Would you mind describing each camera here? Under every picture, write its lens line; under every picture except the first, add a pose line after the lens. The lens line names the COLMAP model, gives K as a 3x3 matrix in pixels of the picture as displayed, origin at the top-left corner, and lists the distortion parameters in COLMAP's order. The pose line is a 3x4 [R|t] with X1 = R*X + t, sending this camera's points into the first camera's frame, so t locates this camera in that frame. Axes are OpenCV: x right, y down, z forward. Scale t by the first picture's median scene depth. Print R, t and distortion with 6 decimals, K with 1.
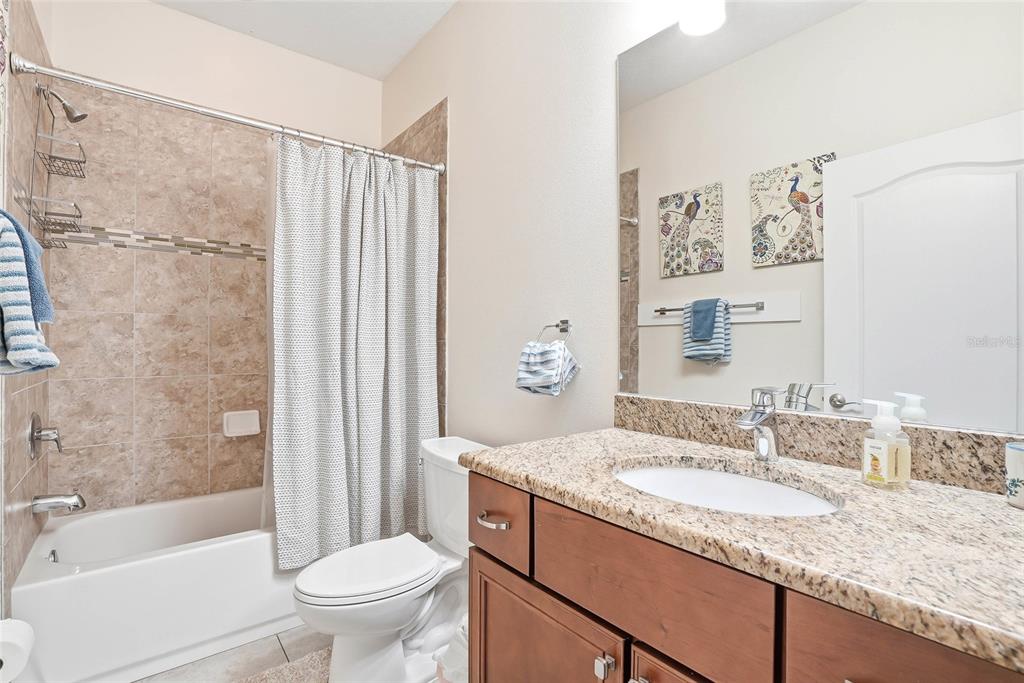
lens RADIAL K [[478.3, 0, 504.5], [0, 478.3, 339.6], [0, 0, 1]] dist [-0.057827, 0.022567]
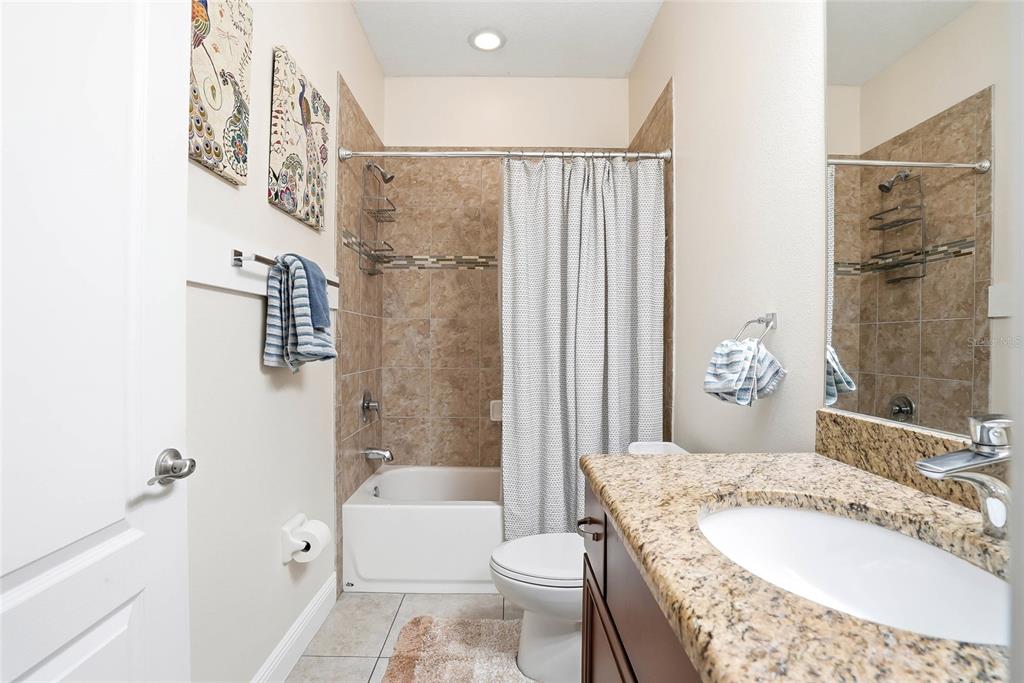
lens RADIAL K [[478.3, 0, 504.5], [0, 478.3, 339.6], [0, 0, 1]] dist [-0.057827, 0.022567]
pose [[0.792341, -0.001519, -0.610076, 0.201614], [0.002423, 0.999997, 0.000656, 0.001826], [0.610073, -0.001998, 0.792343, 0.073815]]
